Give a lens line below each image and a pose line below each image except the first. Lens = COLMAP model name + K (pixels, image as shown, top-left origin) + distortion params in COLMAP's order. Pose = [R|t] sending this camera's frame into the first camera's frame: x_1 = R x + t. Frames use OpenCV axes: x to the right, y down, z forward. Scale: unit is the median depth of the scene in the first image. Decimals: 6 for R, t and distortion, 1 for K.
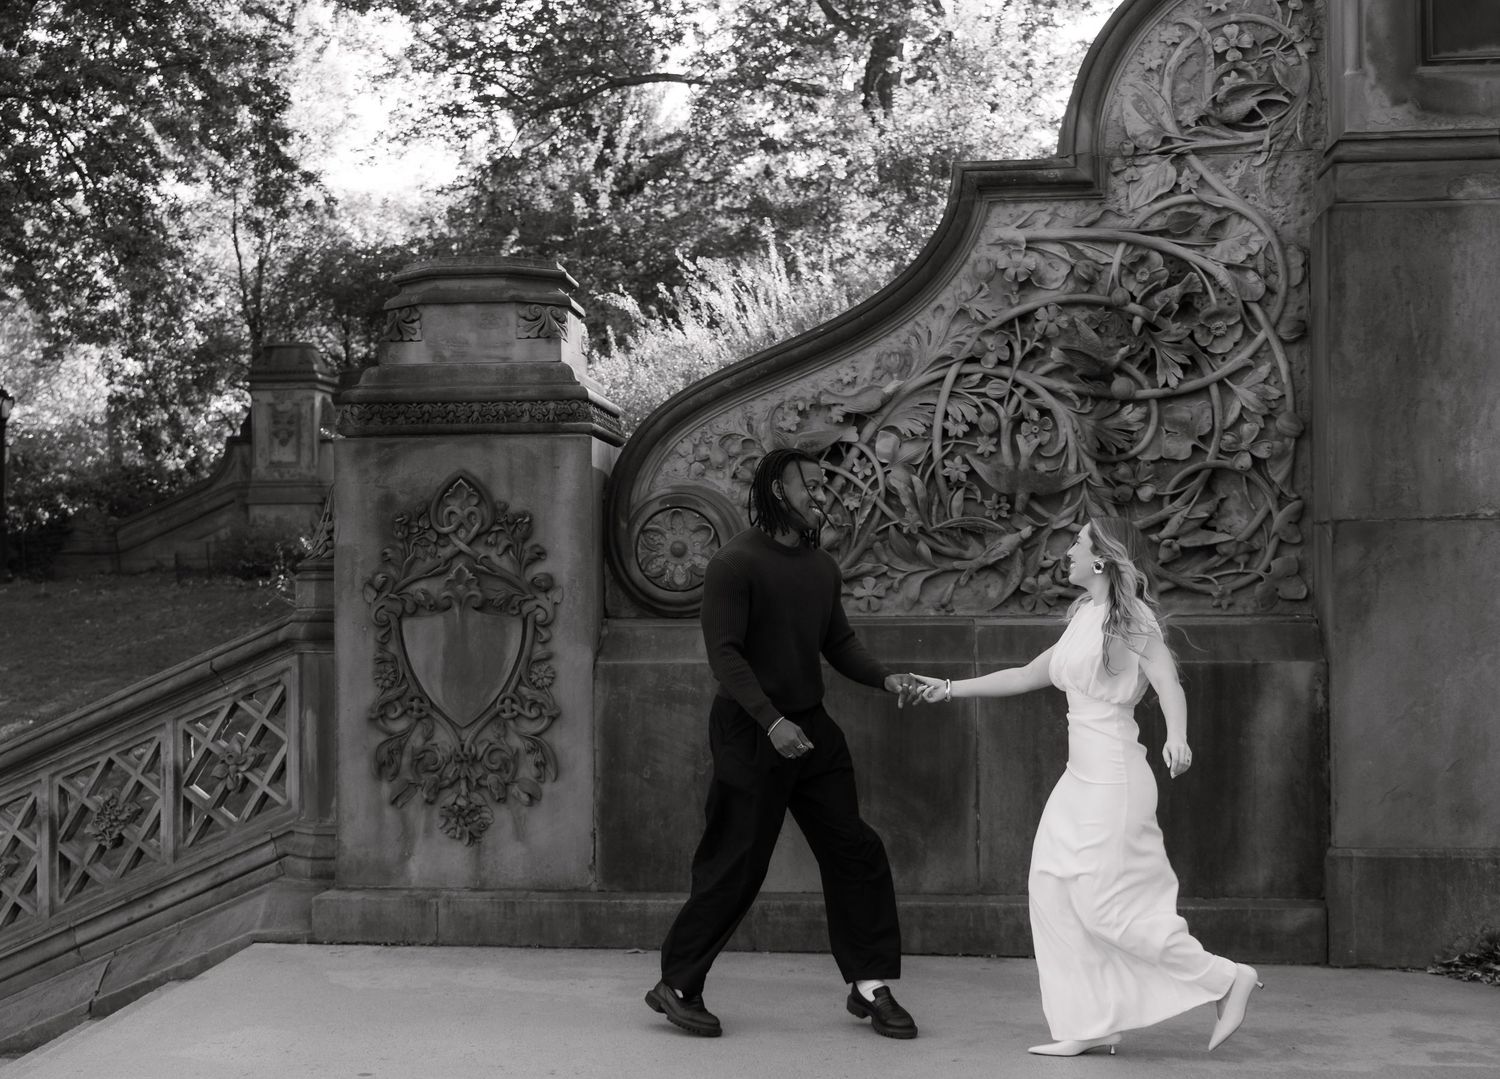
lens RADIAL K [[2202.3, 0, 749.1], [0, 2202.3, 541.0], [0, 0, 1]] dist [-0.202465, 0.000000]
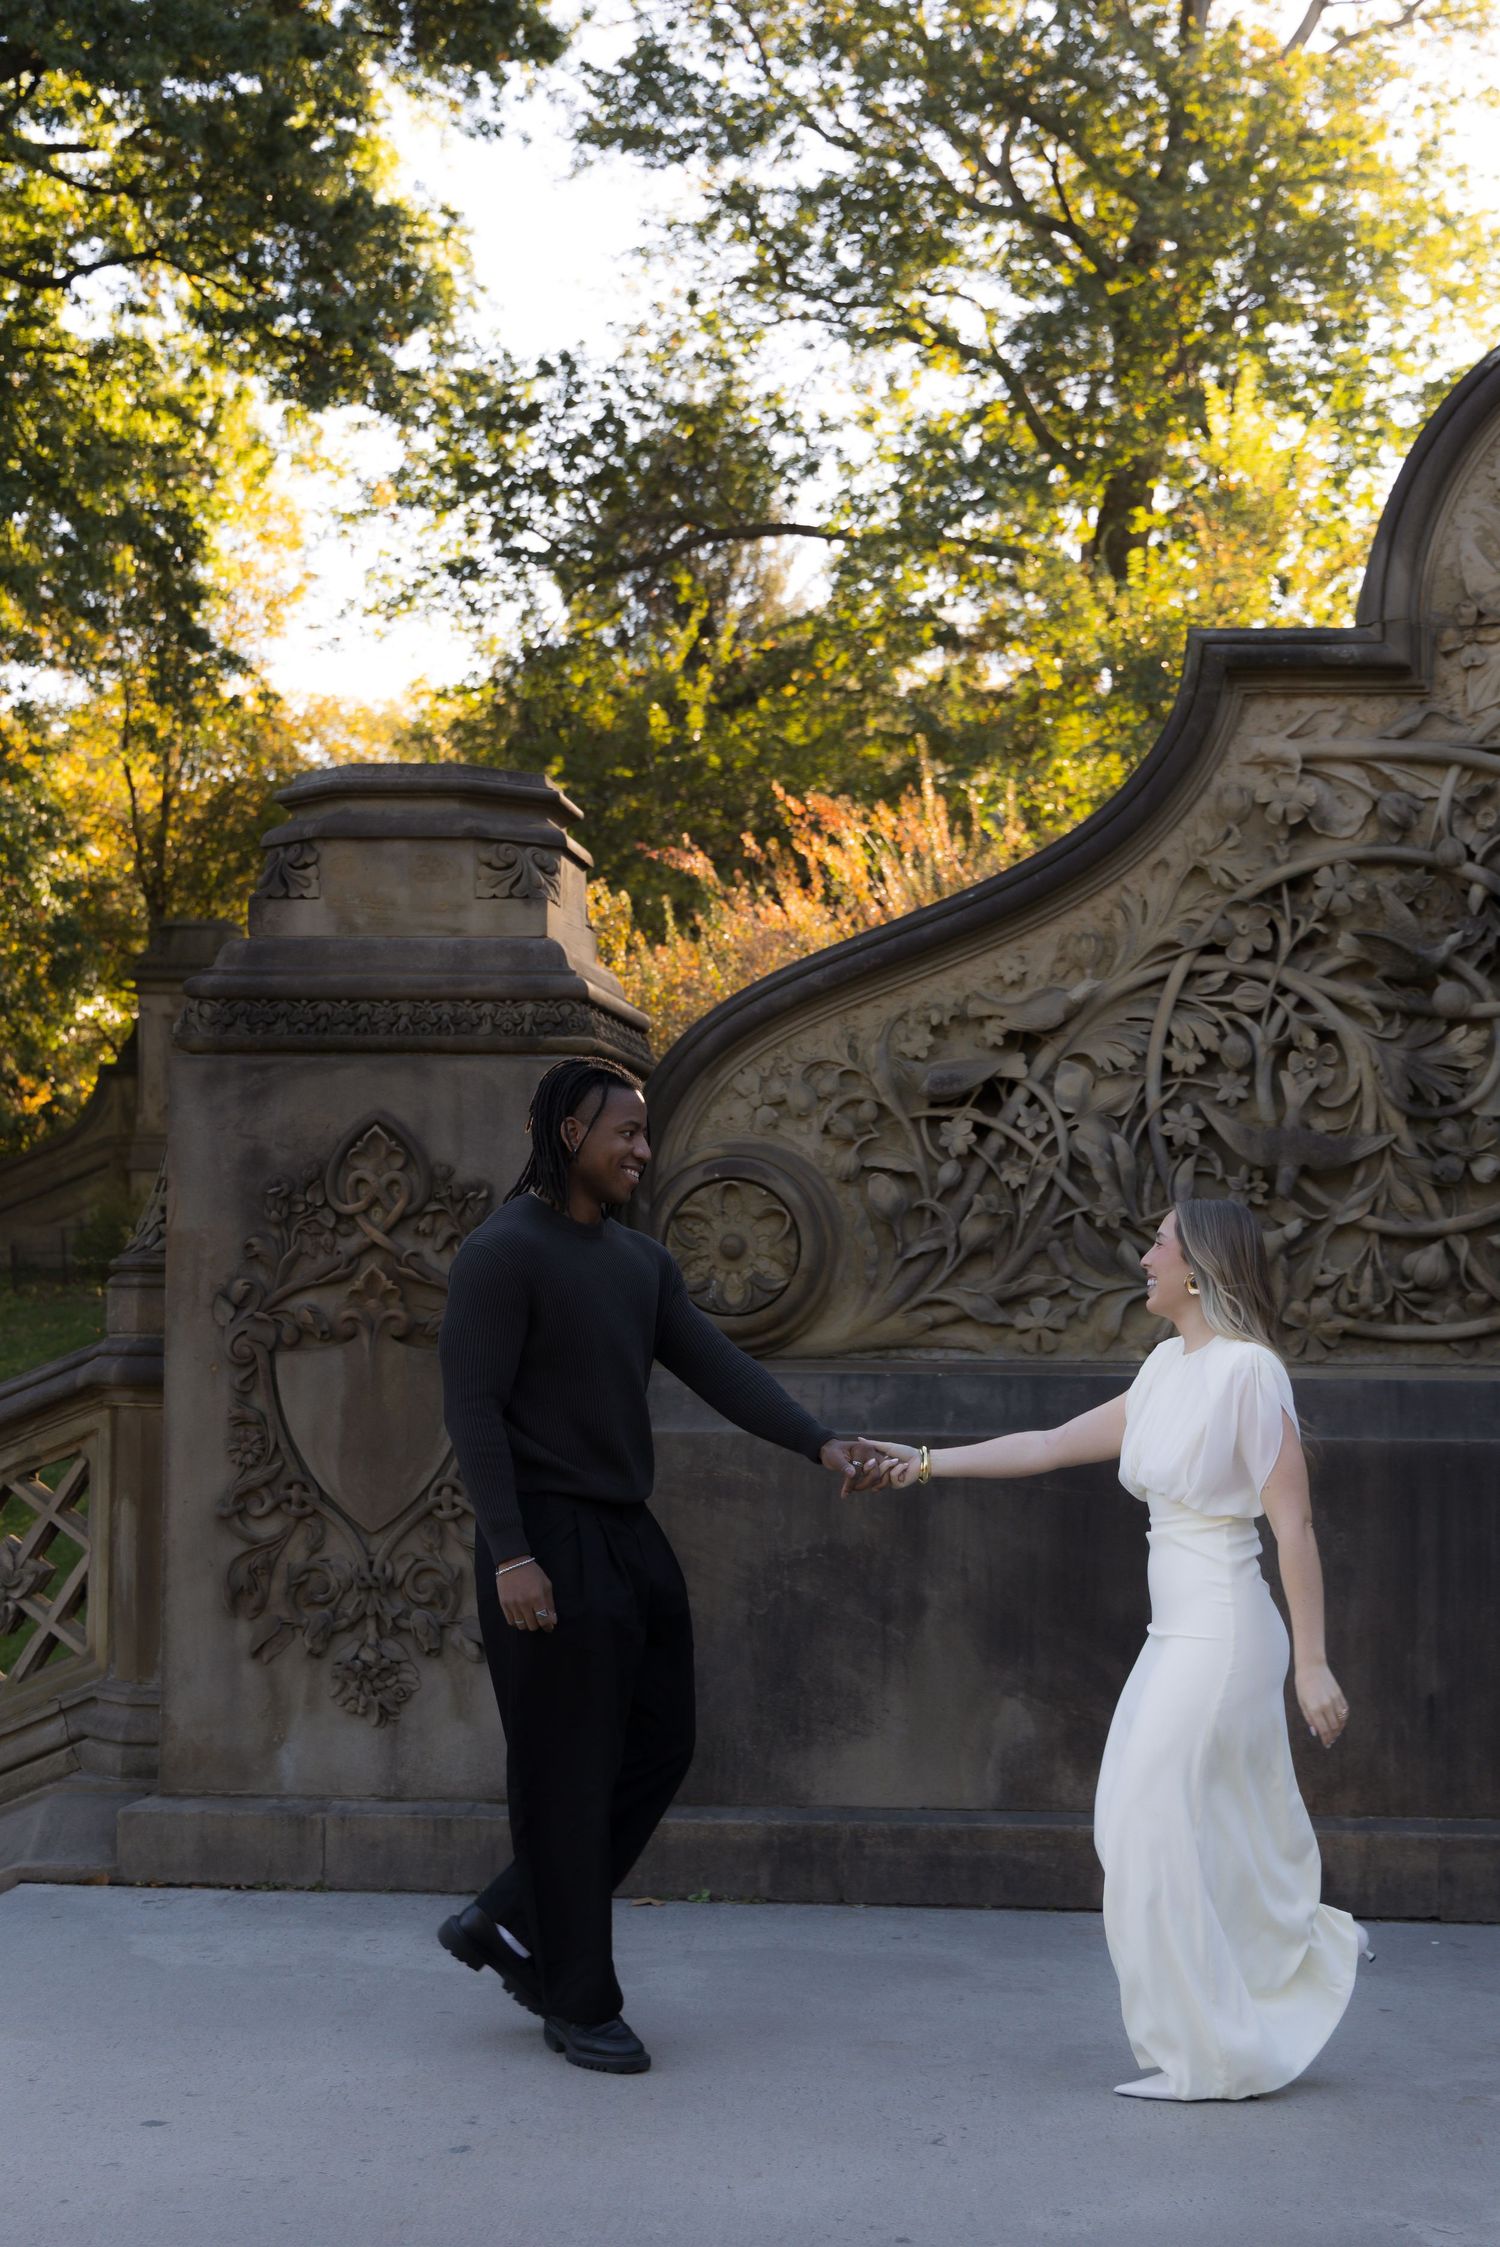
lens RADIAL K [[5226.5, 0, 750.5], [0, 5226.5, 1122.1], [0, 0, 1]] dist [-0.336404, 0.000000]
pose [[0.997707, 0.018586, 0.065076, -0.124106], [-0.017564, 0.999714, -0.016239, -0.007618], [-0.065359, 0.015059, 0.997748, -0.461959]]
